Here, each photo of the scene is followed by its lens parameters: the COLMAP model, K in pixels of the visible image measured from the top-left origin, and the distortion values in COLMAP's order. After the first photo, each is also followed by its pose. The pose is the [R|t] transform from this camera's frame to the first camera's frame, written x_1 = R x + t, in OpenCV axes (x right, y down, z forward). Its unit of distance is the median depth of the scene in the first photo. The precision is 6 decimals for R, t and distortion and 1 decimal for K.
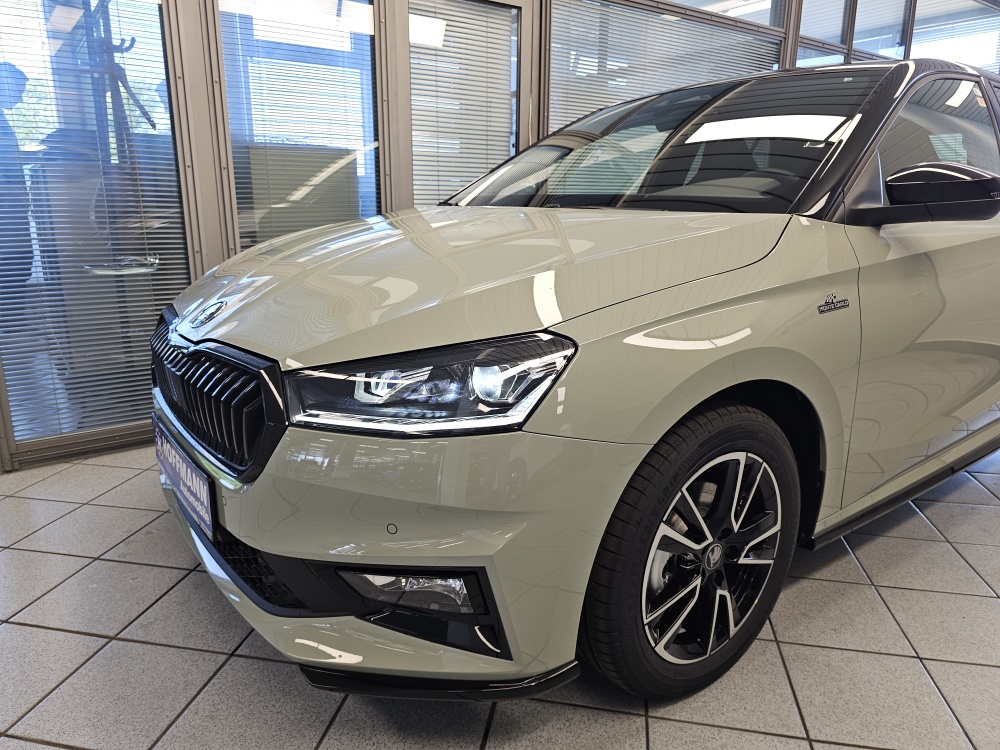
lens RADIAL K [[699.3, 0, 500.0], [0, 699.3, 375.0], [0, 0, 1]] dist [0.004087, -0.006530]
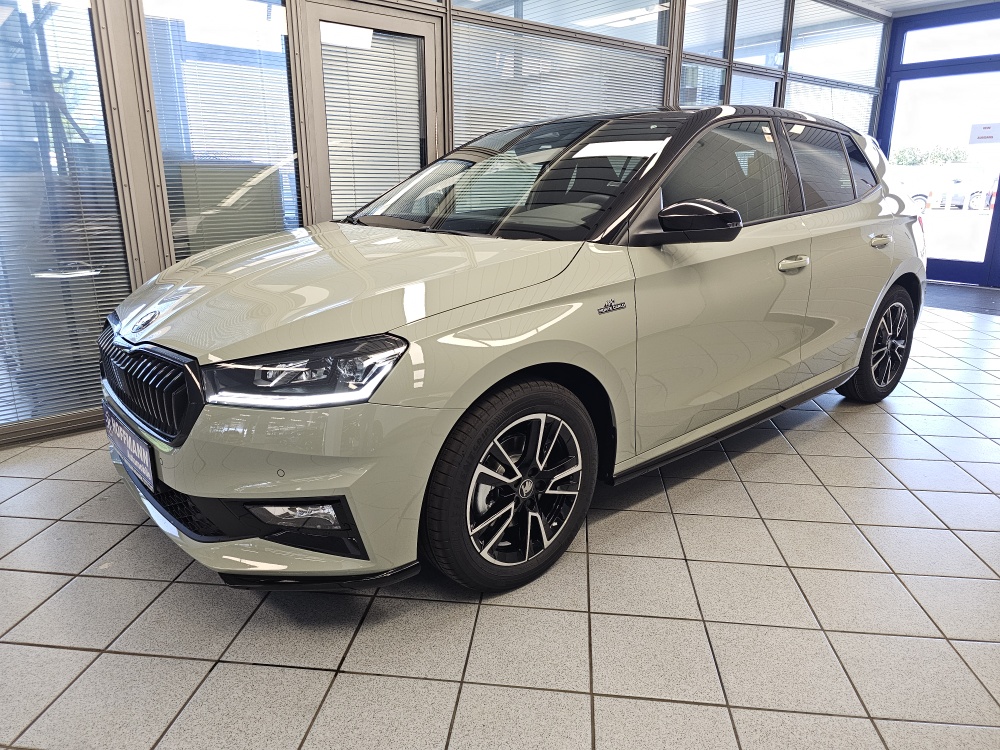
lens RADIAL K [[677.3, 0, 501.2], [0, 677.3, 371.9], [0, 0, 1]] dist [0.077886, -0.085744]
pose [[0.997257, -0.025446, 0.069508, 0.156668], [0.023825, 0.999427, 0.024050, -0.008832], [-0.070080, -0.022328, 0.997291, -0.332402]]
